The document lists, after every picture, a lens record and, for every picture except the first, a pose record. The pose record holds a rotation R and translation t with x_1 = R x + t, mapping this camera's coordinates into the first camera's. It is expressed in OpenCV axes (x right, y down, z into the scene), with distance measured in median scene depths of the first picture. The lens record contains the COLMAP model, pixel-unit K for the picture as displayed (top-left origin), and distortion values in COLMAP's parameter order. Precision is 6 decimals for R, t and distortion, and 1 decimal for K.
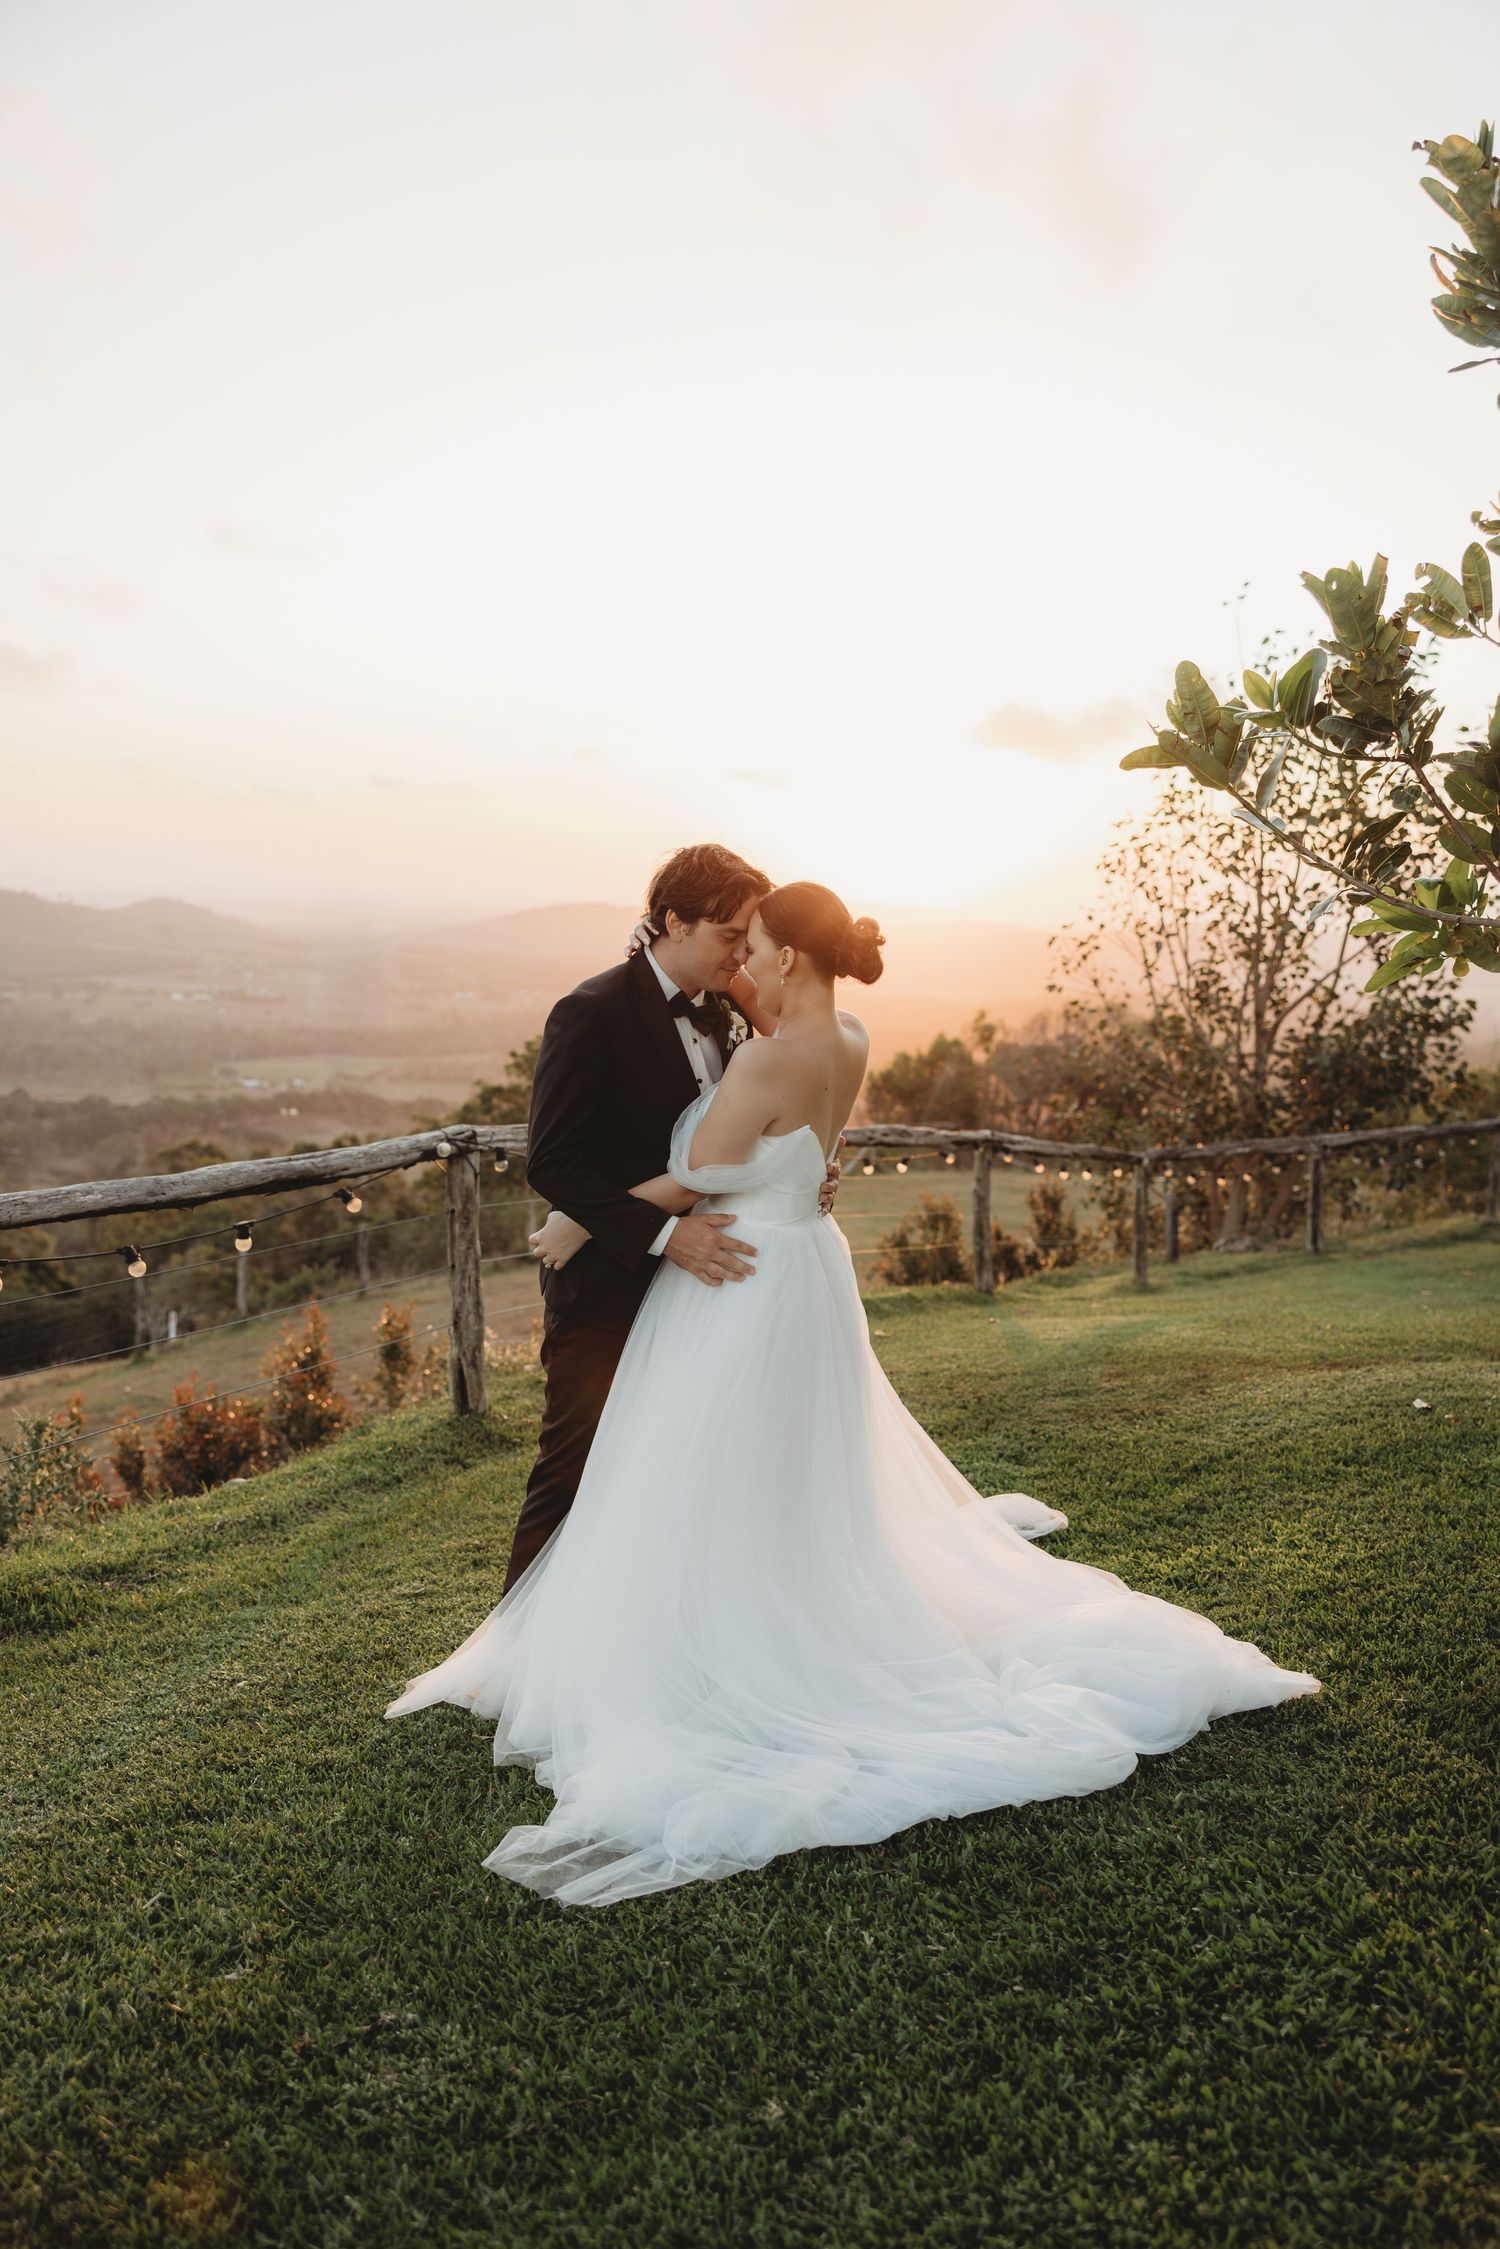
lens RADIAL K [[2093.7, 0, 720.1], [0, 2093.7, 1091.4], [0, 0, 1]] dist [0.109450, 0.000000]
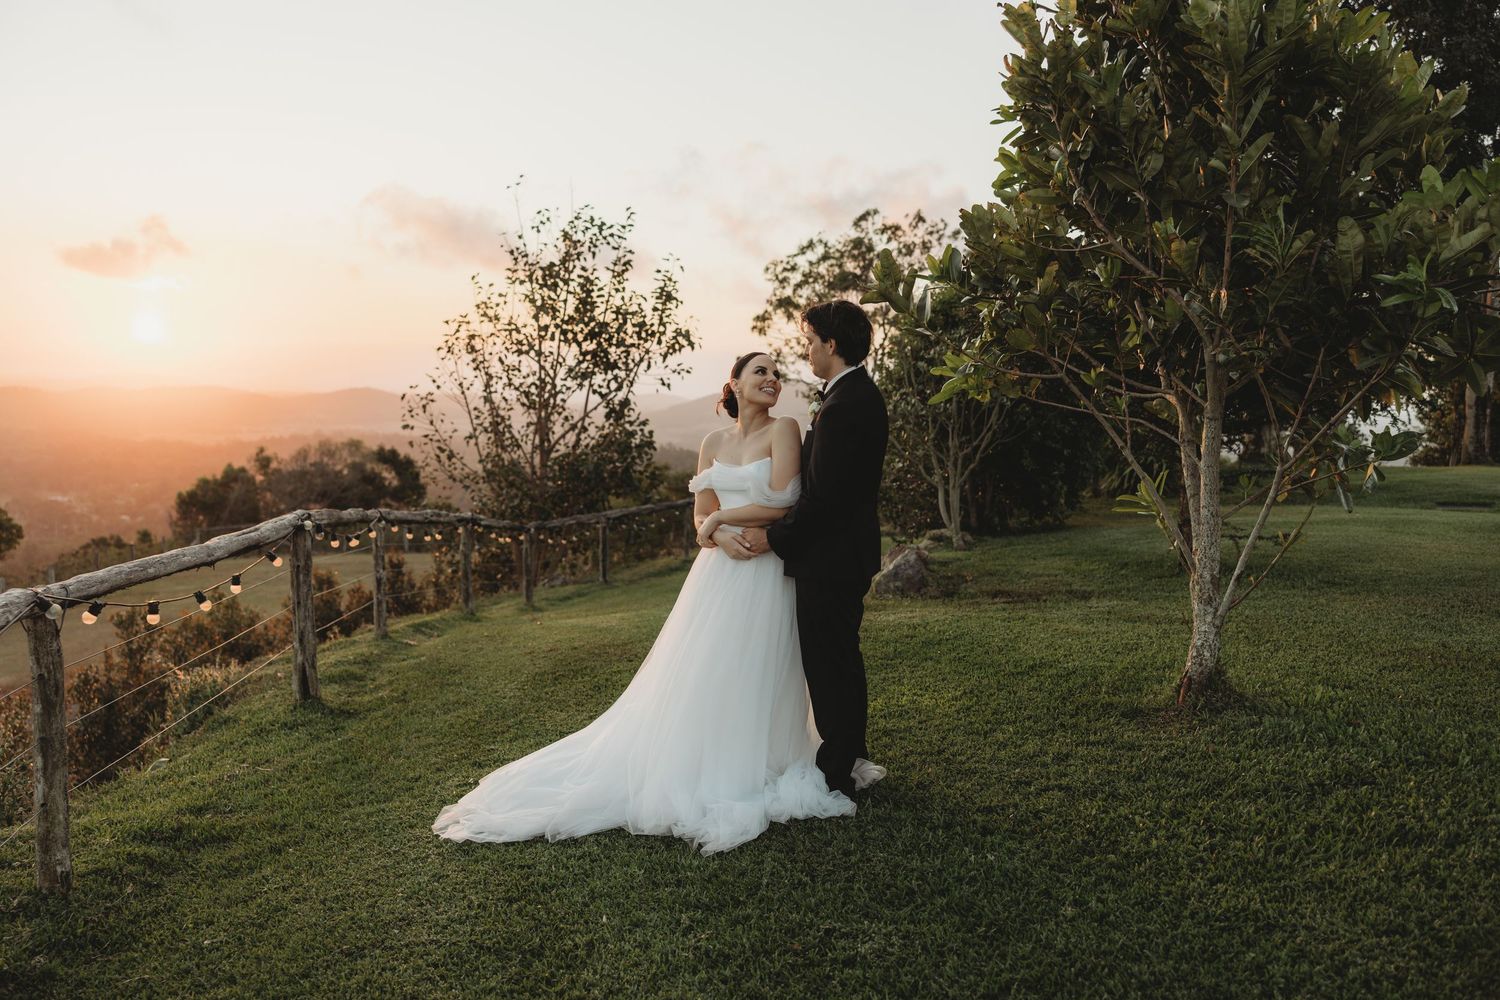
lens RADIAL K [[1392.5, 0, 749.6], [0, 1392.5, 472.2], [0, 0, 1]] dist [0.013861, 0.000000]
pose [[0.873239, -0.027483, 0.486516, -0.338120], [0.037596, 0.999232, -0.011034, 0.013703], [-0.485839, 0.027926, 0.873602, -0.028311]]
